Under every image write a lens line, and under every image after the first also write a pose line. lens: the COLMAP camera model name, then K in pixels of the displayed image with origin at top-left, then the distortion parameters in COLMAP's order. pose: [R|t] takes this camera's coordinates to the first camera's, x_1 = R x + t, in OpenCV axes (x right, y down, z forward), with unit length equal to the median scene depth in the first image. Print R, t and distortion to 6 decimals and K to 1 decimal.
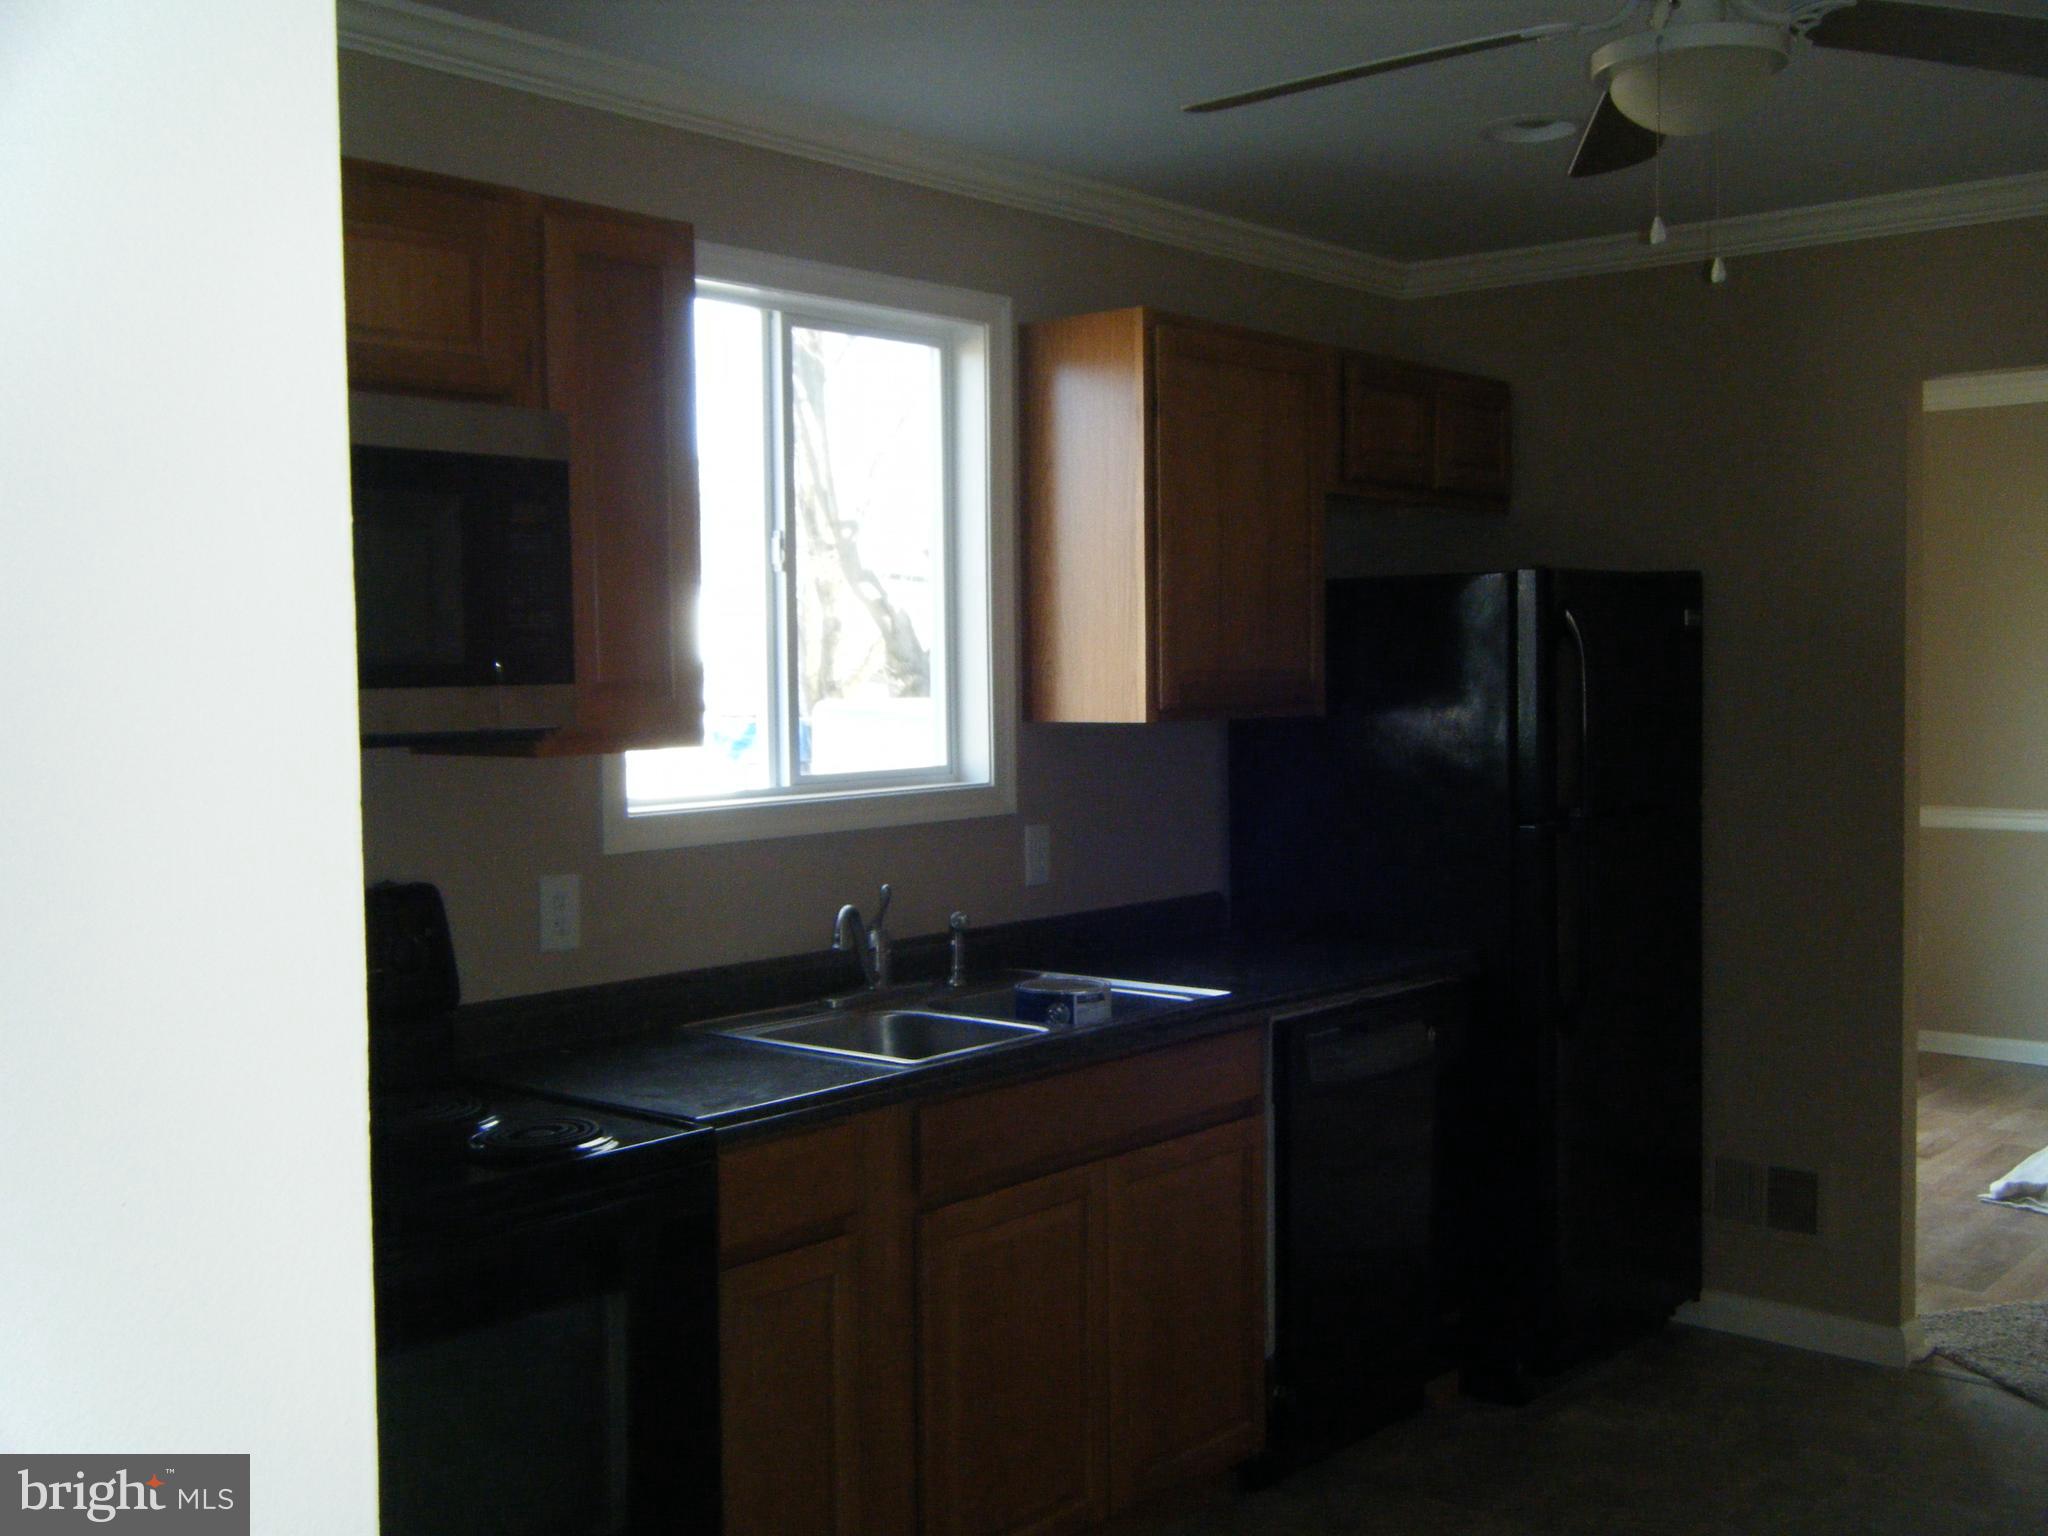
lens RADIAL K [[2156.2, 0, 1030.2], [0, 2156.2, 770.1], [0, 0, 1]] dist [0.004773, -0.001645]
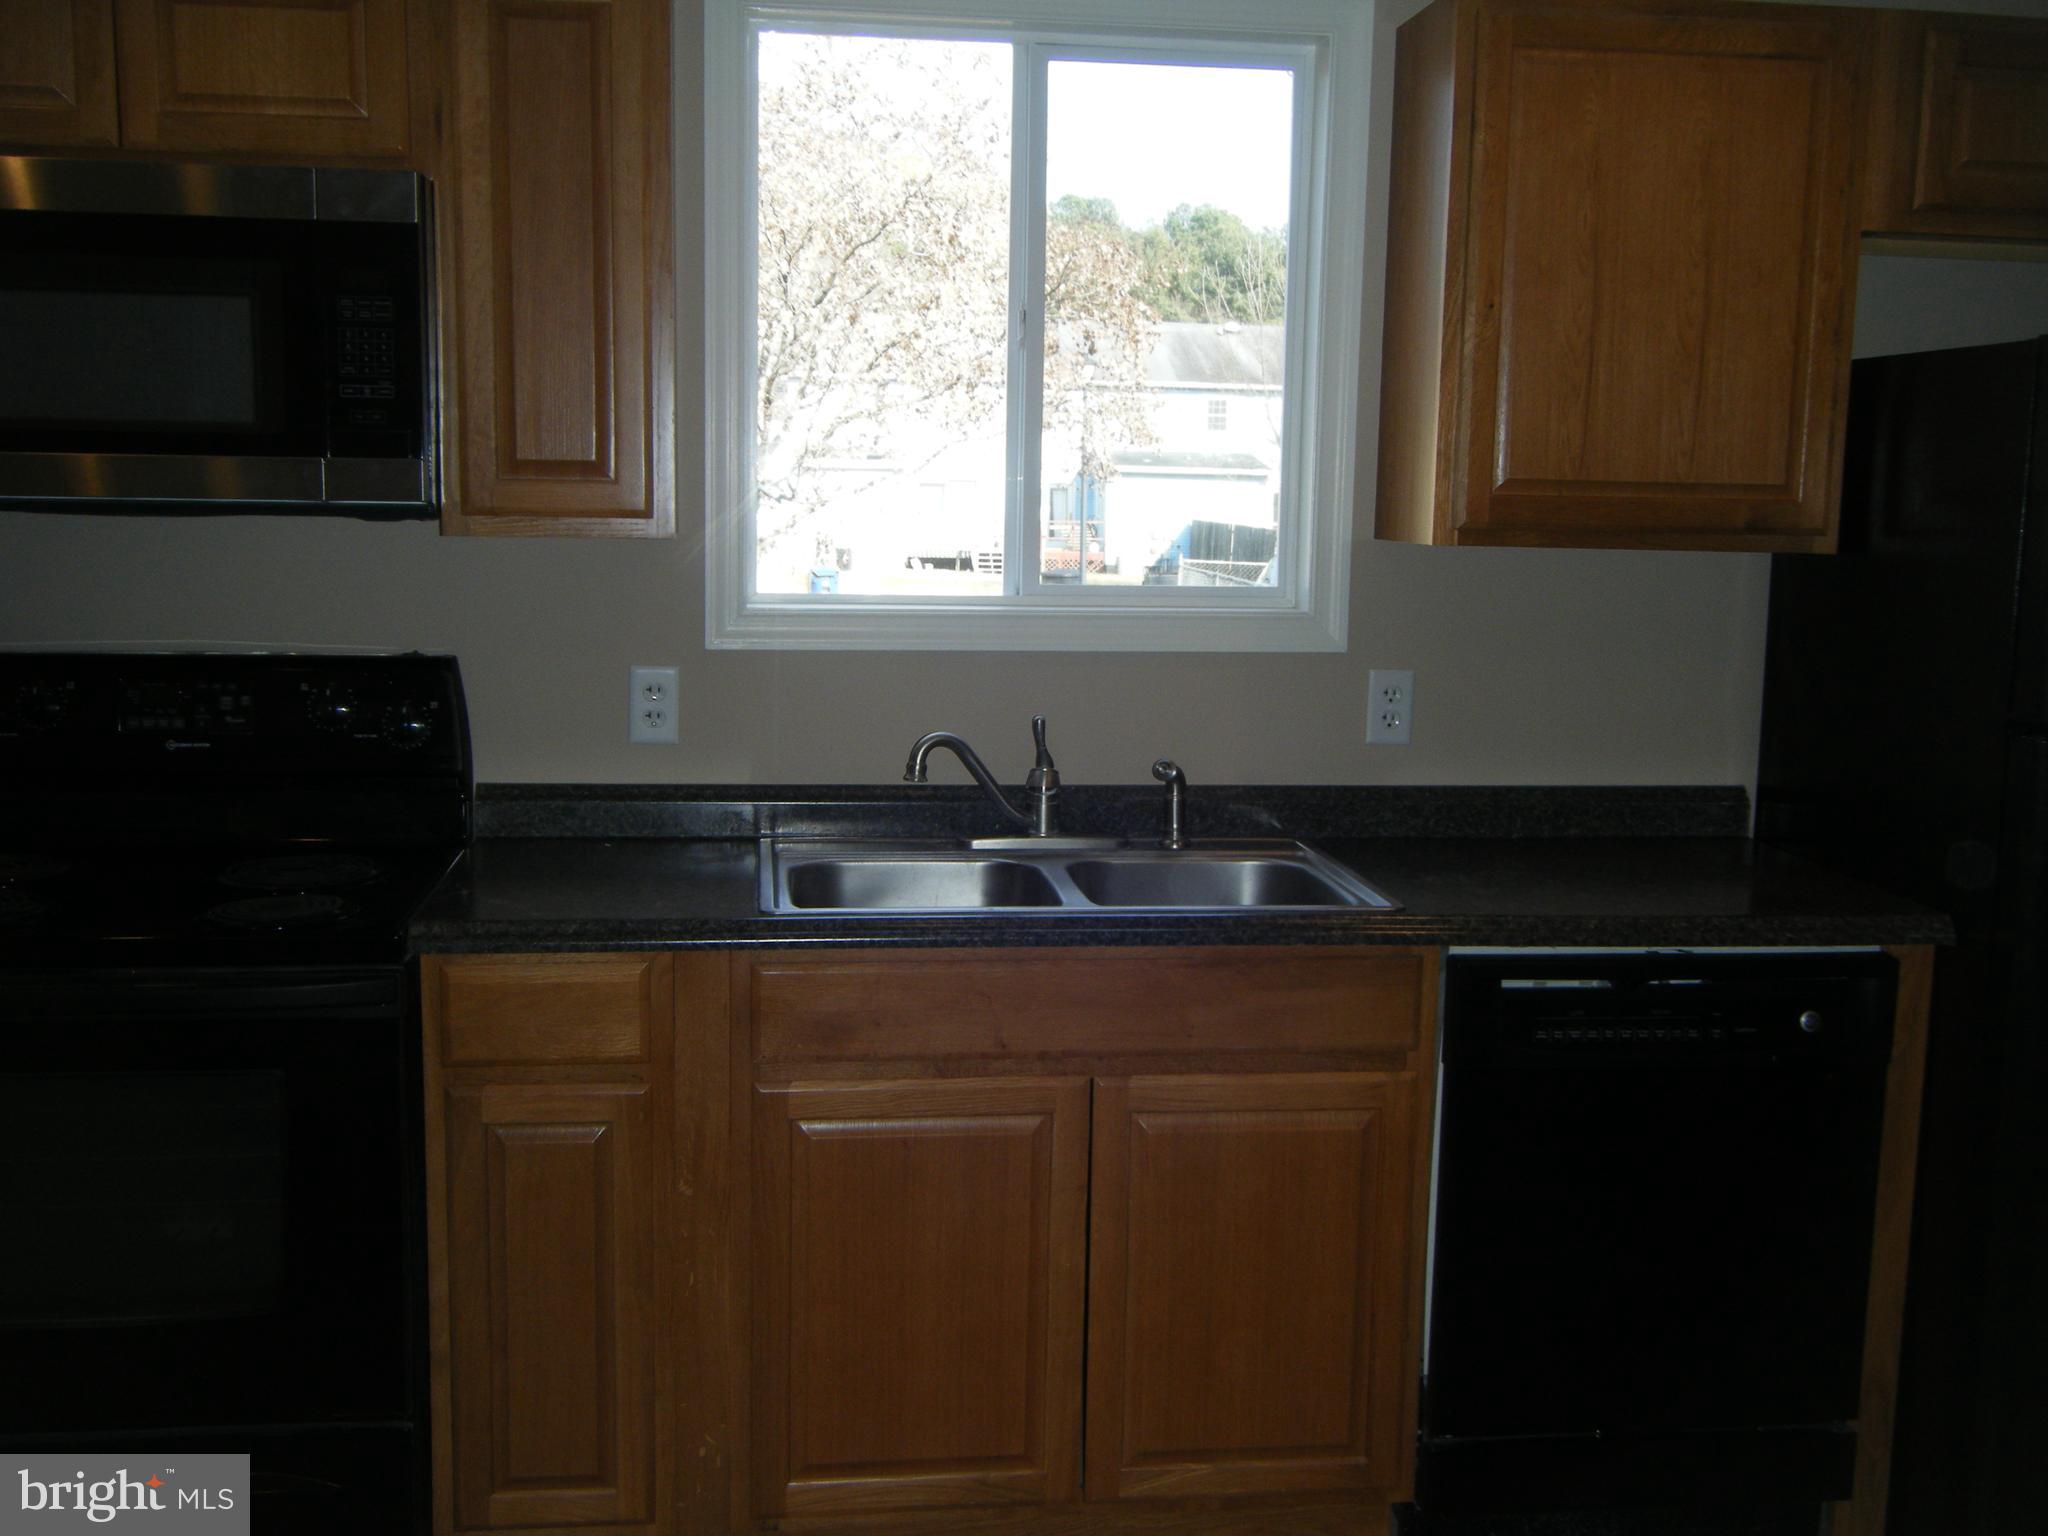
lens RADIAL K [[2156.2, 0, 1030.2], [0, 2156.2, 770.1], [0, 0, 1]] dist [0.004773, -0.001645]
pose [[0.733479, 0.118449, -0.669311, 0.493295], [-0.065107, 0.992415, 0.104280, -0.014254], [0.676586, -0.032911, 0.735628, 0.355108]]
